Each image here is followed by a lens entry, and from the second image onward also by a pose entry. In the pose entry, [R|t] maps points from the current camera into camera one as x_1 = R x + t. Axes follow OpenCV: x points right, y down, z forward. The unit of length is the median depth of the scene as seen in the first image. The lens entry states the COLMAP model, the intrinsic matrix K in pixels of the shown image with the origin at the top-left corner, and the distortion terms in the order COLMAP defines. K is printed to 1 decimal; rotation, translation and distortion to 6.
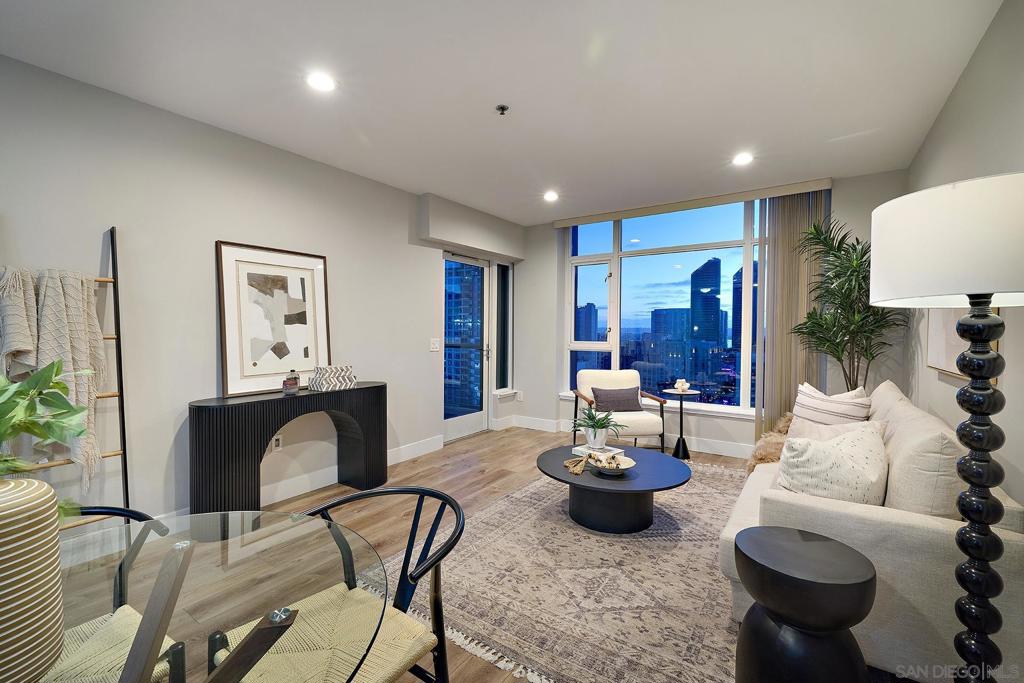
lens RADIAL K [[439.0, 0, 485.5], [0, 439.0, 341.6], [0, 0, 1]] dist [0.000319, -0.000076]
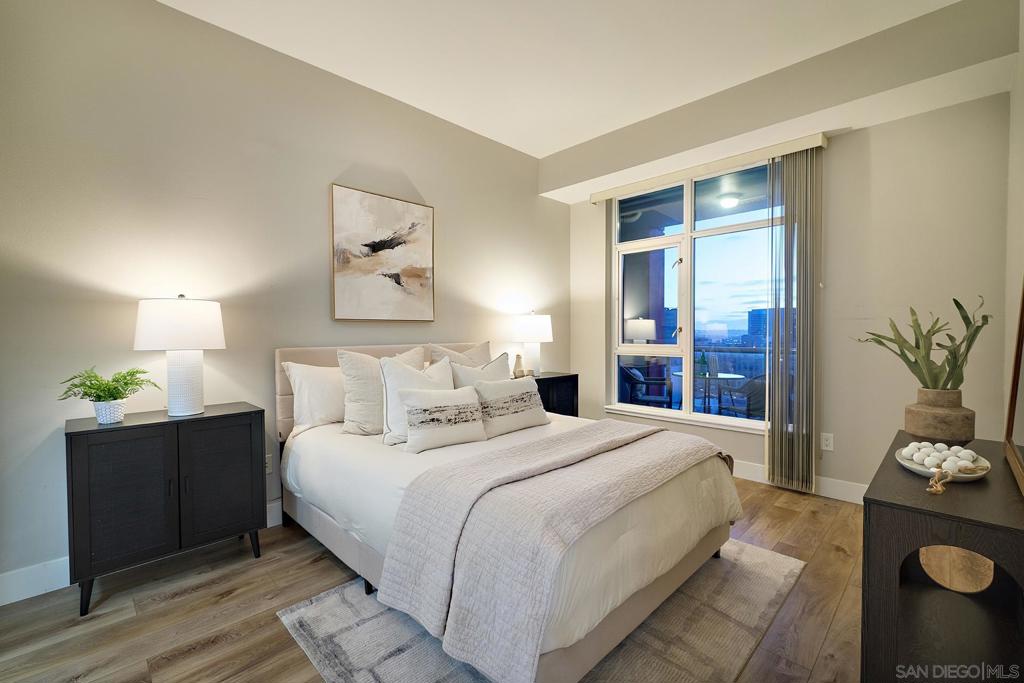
lens RADIAL K [[452.6, 0, 512.0], [0, 452.6, 341.5], [0, 0, 1]] dist [0.000445, -0.000125]
pose [[0.991607, -0.005925, -0.129150, 0.154133], [0.004597, 0.999933, -0.010577, 0.003046], [0.129204, 0.009894, 0.991569, 0.256955]]
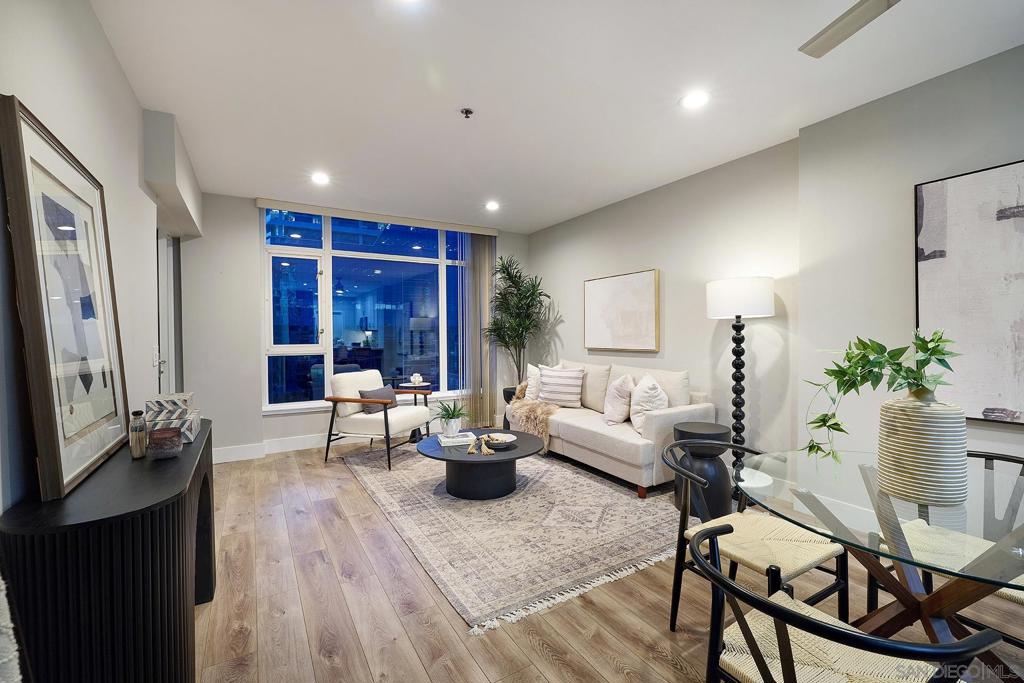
lens RADIAL K [[452.6, 0, 512.0], [0, 452.6, 341.5], [0, 0, 1]] dist [0.000445, -0.000125]
pose [[0.393897, -0.024431, 0.918830, -0.872637], [0.033265, 0.999371, 0.012312, -0.006736], [-0.918552, 0.025715, 0.394462, 0.485051]]
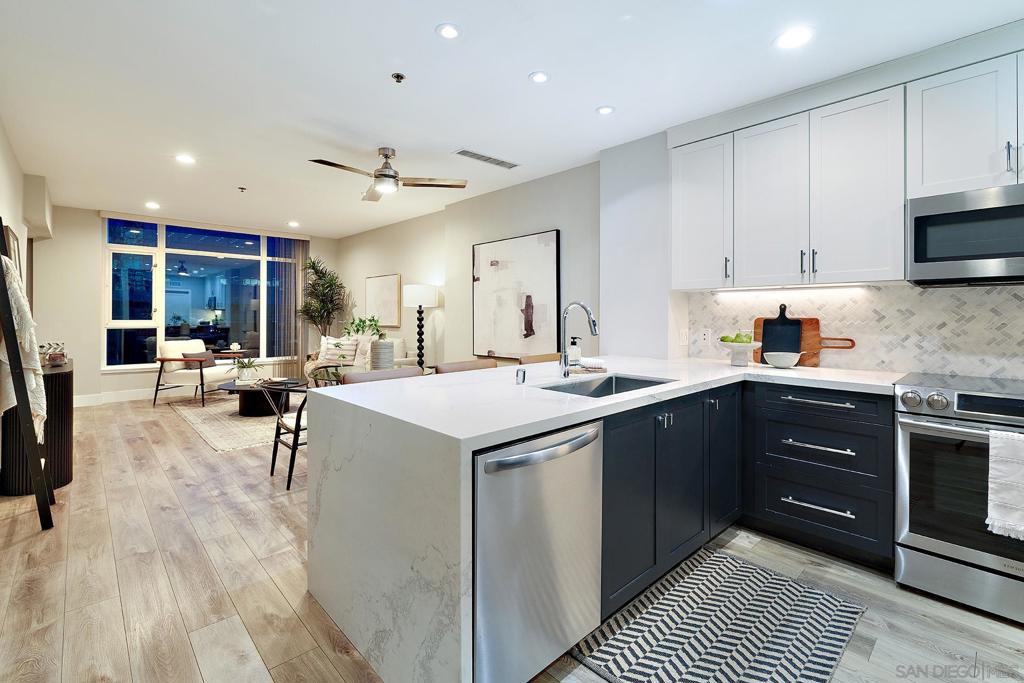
lens RADIAL K [[462.9, 0, 507.5], [0, 462.9, 315.0], [0, 0, 1]] dist [-0.000973, -0.000203]
pose [[0.179497, -0.003651, 0.983752, -1.576771], [0.020747, 0.999785, -0.000075, 0.012130], [-0.983540, 0.020423, 0.179534, -0.373736]]
